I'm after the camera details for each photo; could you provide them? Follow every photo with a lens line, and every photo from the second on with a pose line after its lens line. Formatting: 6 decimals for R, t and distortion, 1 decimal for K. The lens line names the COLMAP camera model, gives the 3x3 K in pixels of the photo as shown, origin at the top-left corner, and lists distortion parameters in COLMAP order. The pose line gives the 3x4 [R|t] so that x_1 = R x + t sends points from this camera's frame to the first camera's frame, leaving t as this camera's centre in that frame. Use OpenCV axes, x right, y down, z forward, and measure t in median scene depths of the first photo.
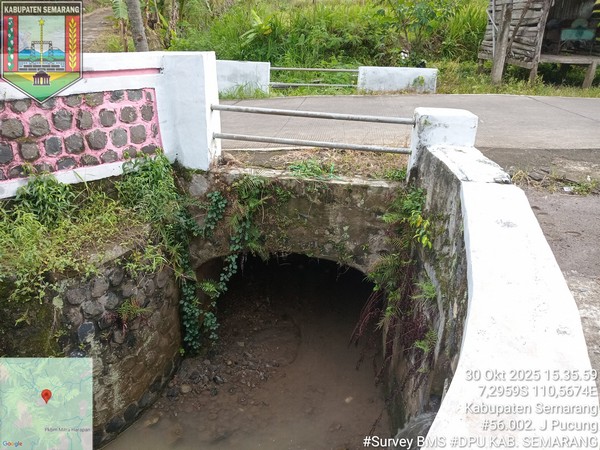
lens RADIAL K [[457.2, 0, 300.0], [0, 457.2, 225.0], [0, 0, 1]] dist [0.067328, -0.125568]
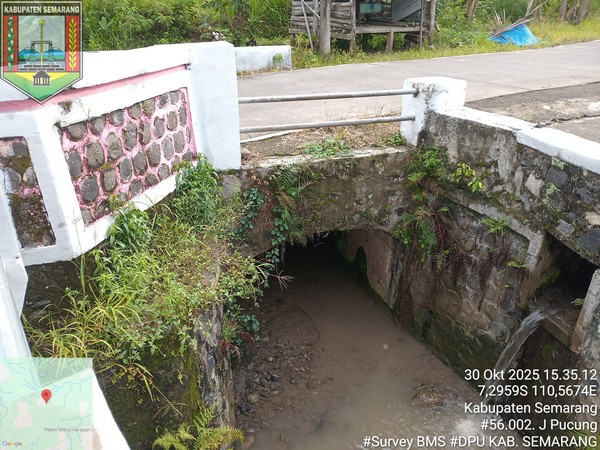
lens RADIAL K [[457.2, 0, 300.0], [0, 457.2, 225.0], [0, 0, 1]] dist [0.067328, -0.125568]
pose [[0.854593, -0.246151, 0.457254, -0.586862], [0.226569, 0.969032, 0.098202, -0.075149], [-0.467266, 0.019677, 0.883898, 0.115930]]
